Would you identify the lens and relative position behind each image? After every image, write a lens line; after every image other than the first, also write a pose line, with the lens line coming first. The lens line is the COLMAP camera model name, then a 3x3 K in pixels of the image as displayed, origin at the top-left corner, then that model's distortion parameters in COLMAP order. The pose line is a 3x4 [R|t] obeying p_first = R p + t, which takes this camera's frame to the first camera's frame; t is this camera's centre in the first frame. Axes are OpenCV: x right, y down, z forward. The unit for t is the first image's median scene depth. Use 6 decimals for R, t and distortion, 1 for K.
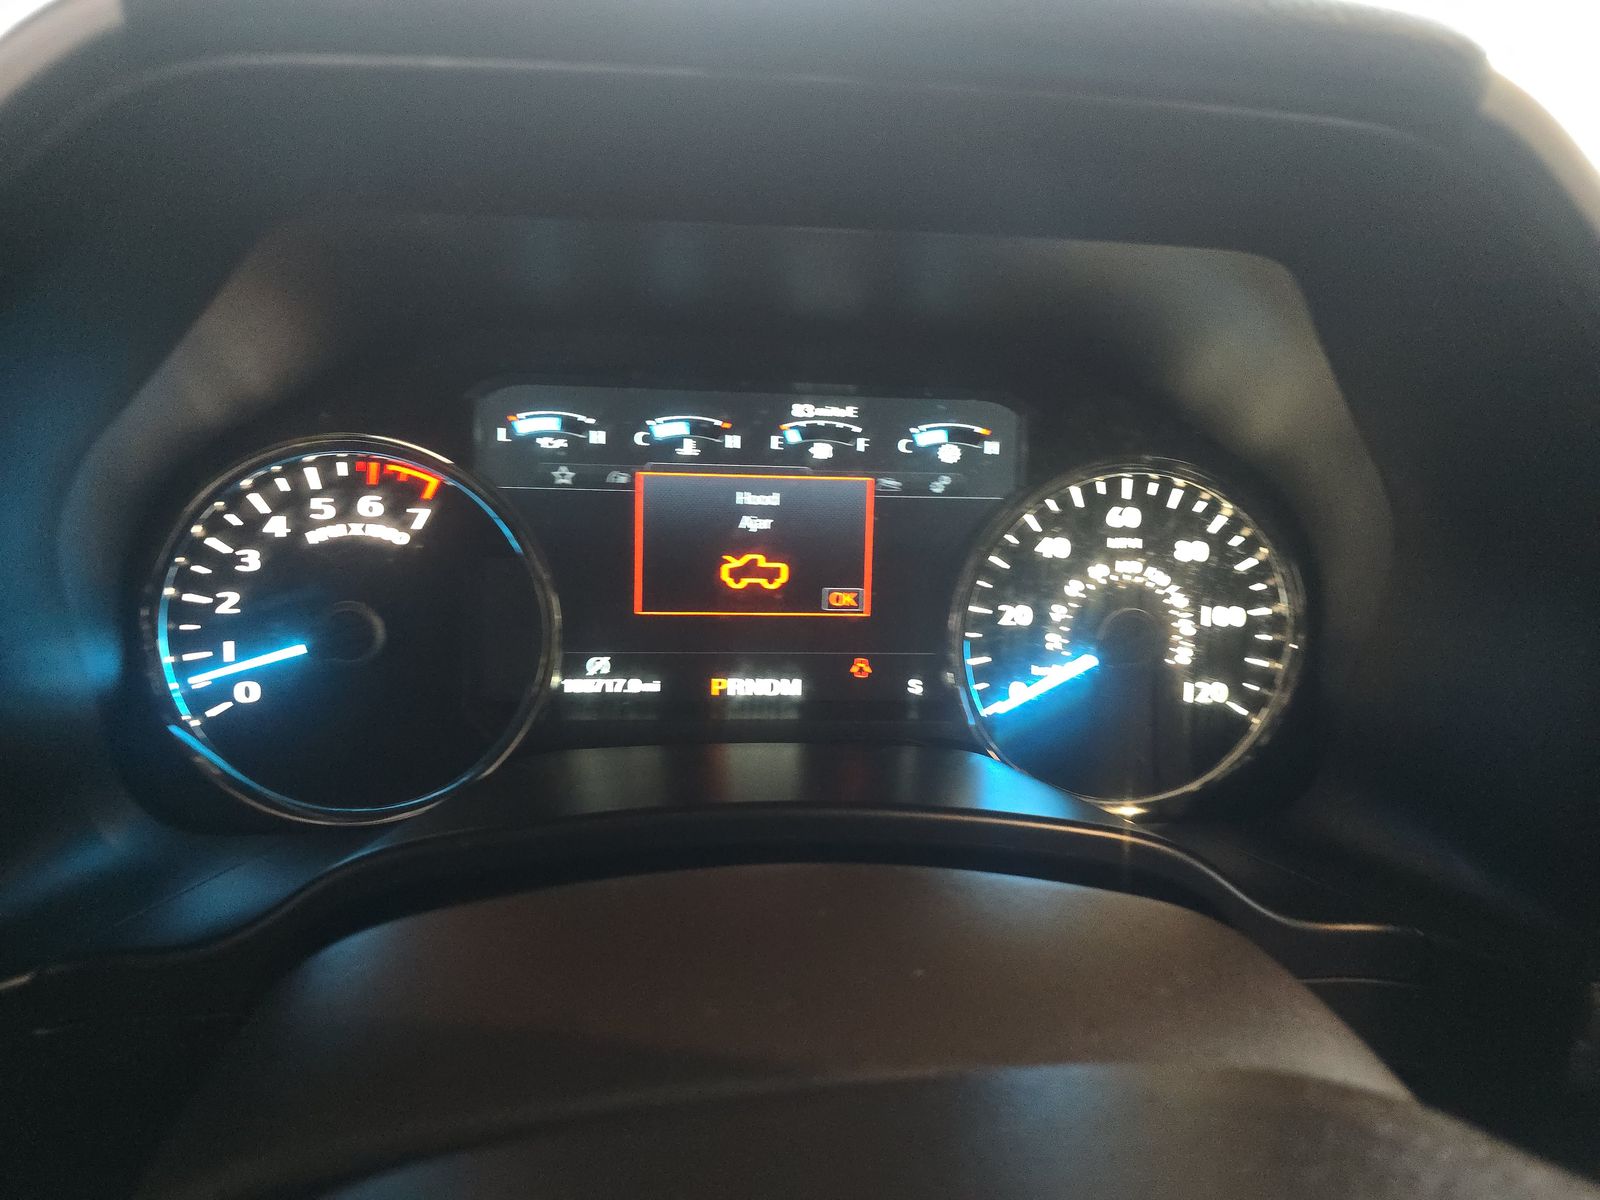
lens RADIAL K [[1081.4, 0, 798.0], [0, 1081.4, 631.2], [0, 0, 1]] dist [0.062060, -0.053931]
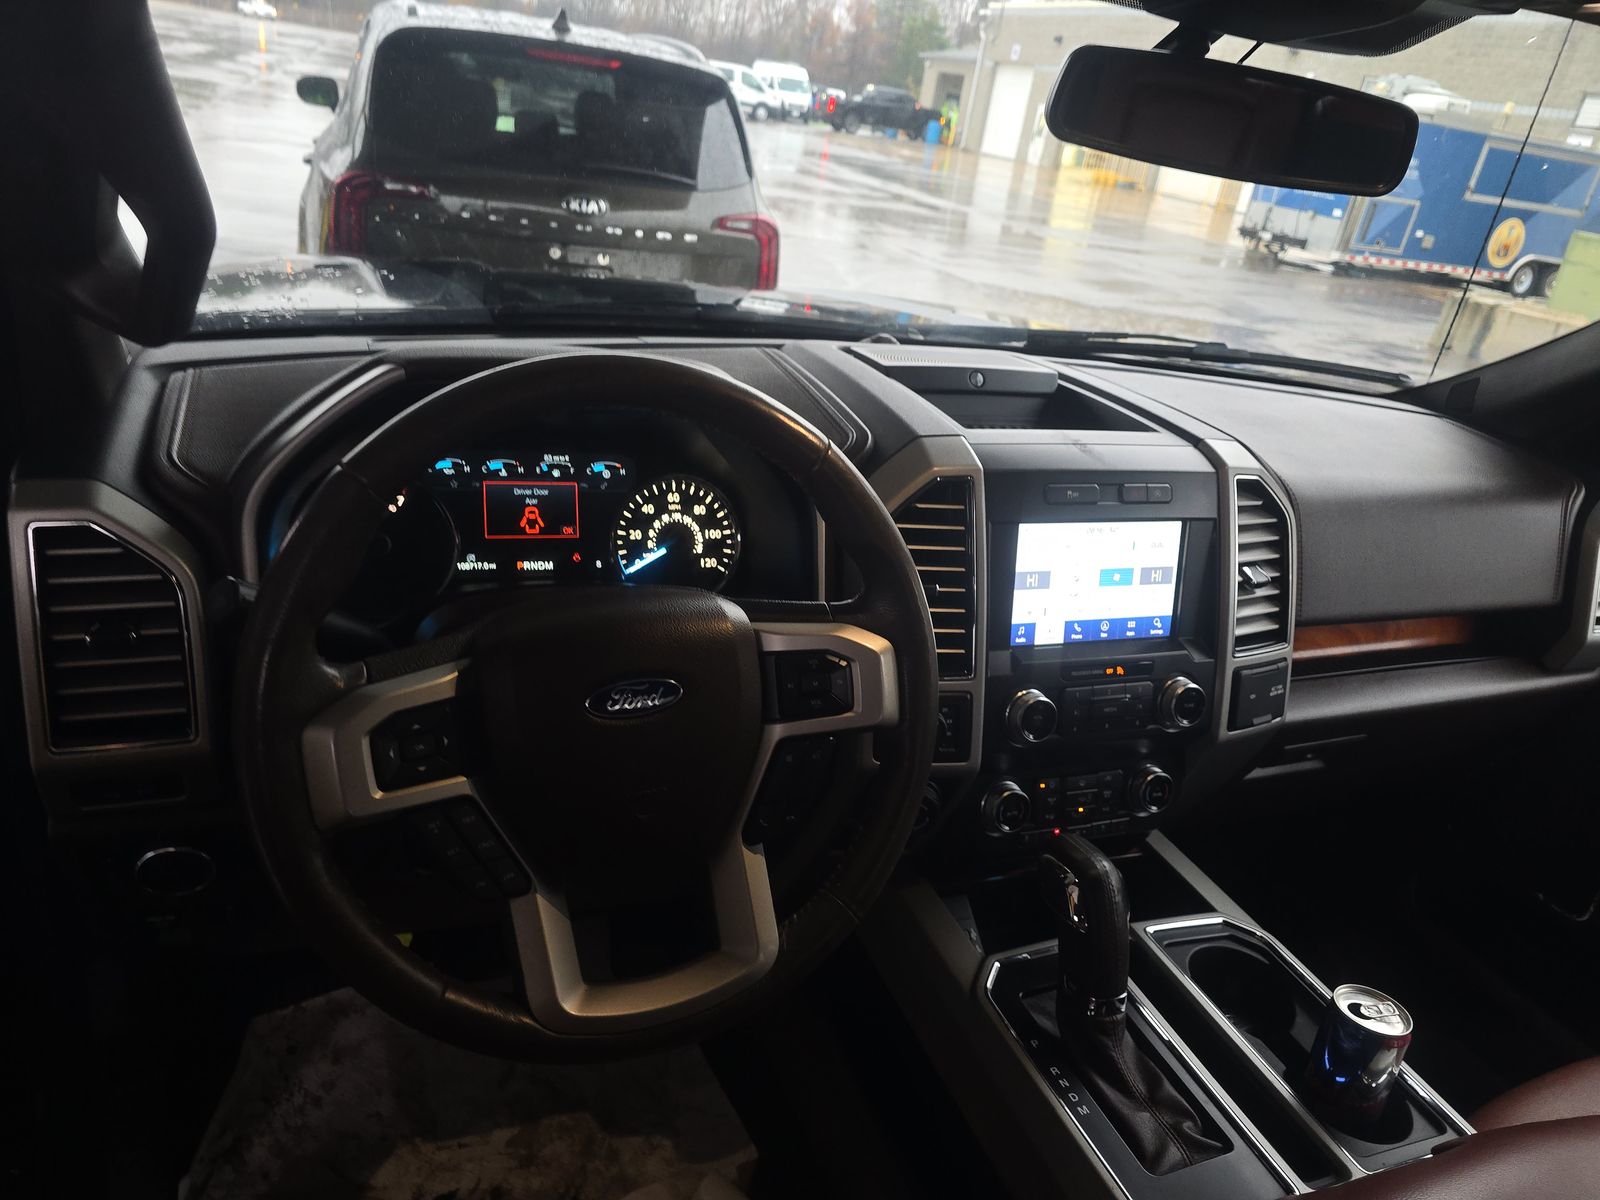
lens RADIAL K [[1081.4, 0, 806.5], [0, 1081.4, 614.6], [0, 0, 1]] dist [0.062060, -0.053931]
pose [[0.955044, -0.048449, 0.292480, -0.184237], [0.058119, 0.998010, -0.024457, 0.271078], [-0.290713, 0.040356, 0.955959, -1.655045]]
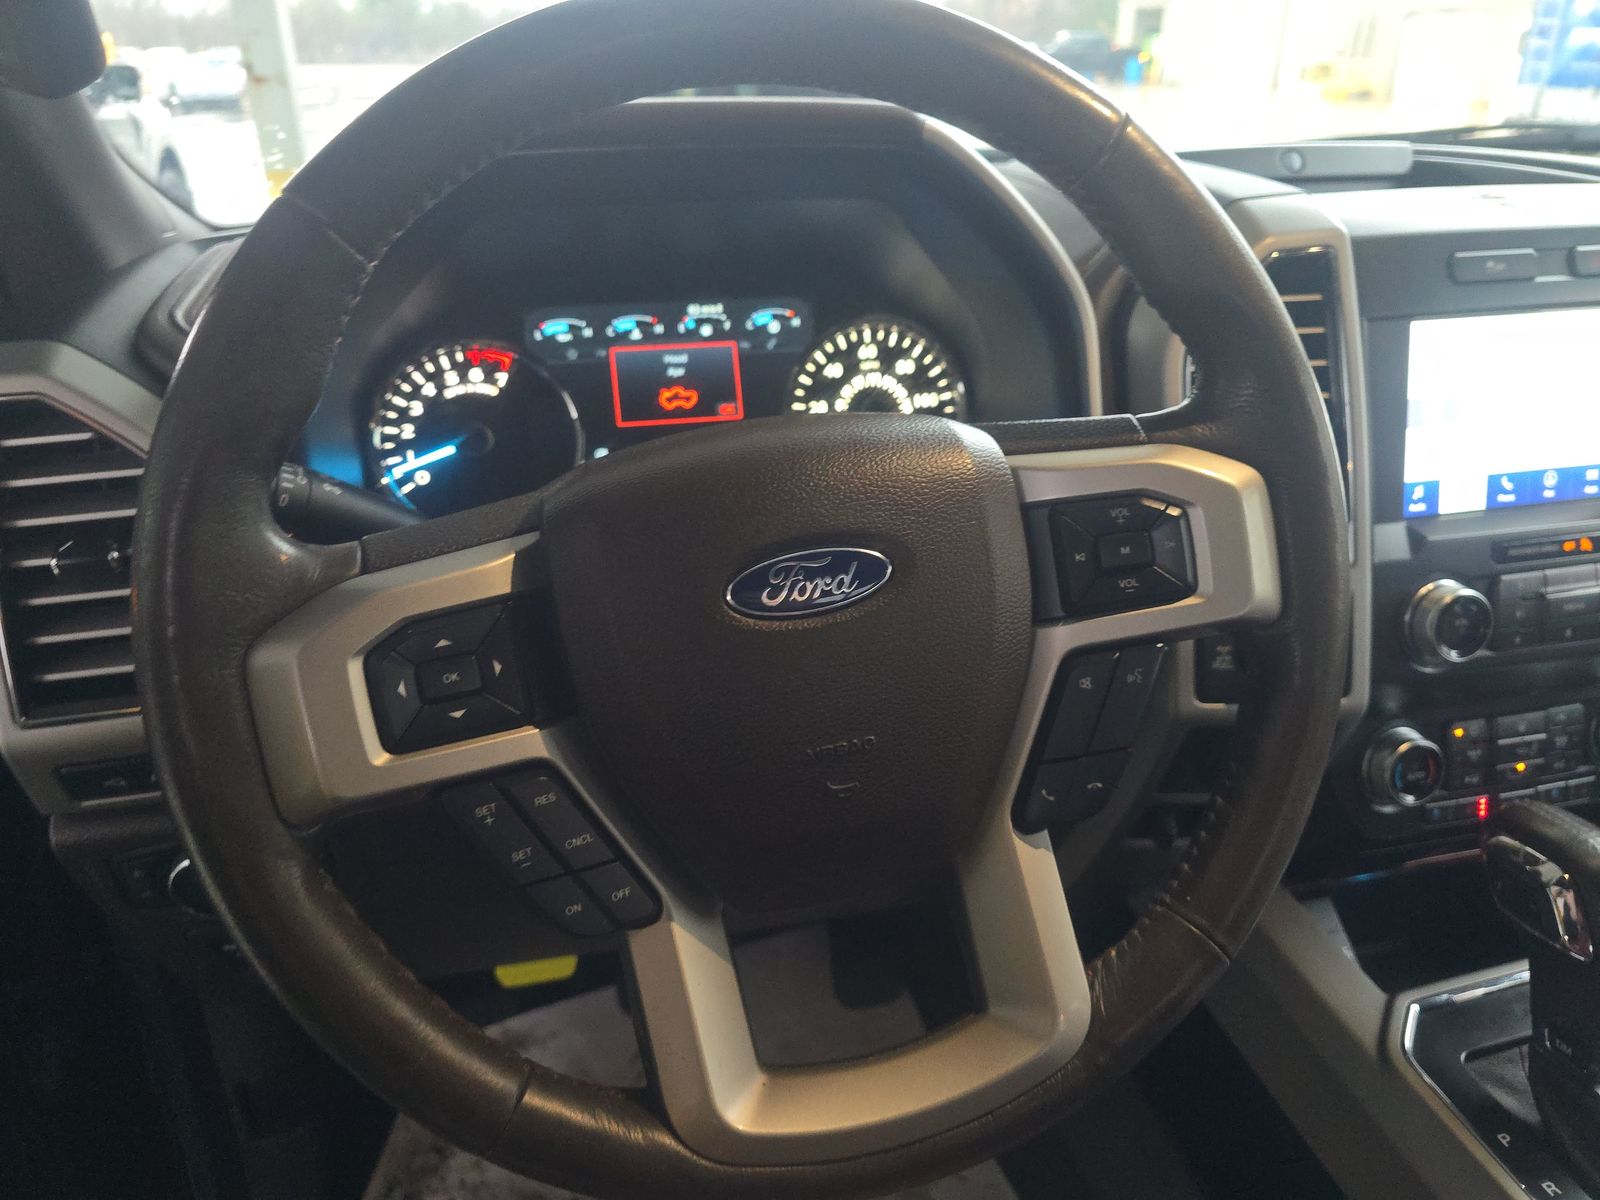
lens RADIAL K [[1081.4, 0, 798.8], [0, 1081.4, 630.3], [0, 0, 1]] dist [0.062060, -0.053931]
pose [[0.989102, -0.117220, 0.089092, -0.049178], [0.119289, 0.992692, -0.018241, 0.408188], [-0.086303, 0.028669, 0.995856, -0.891434]]
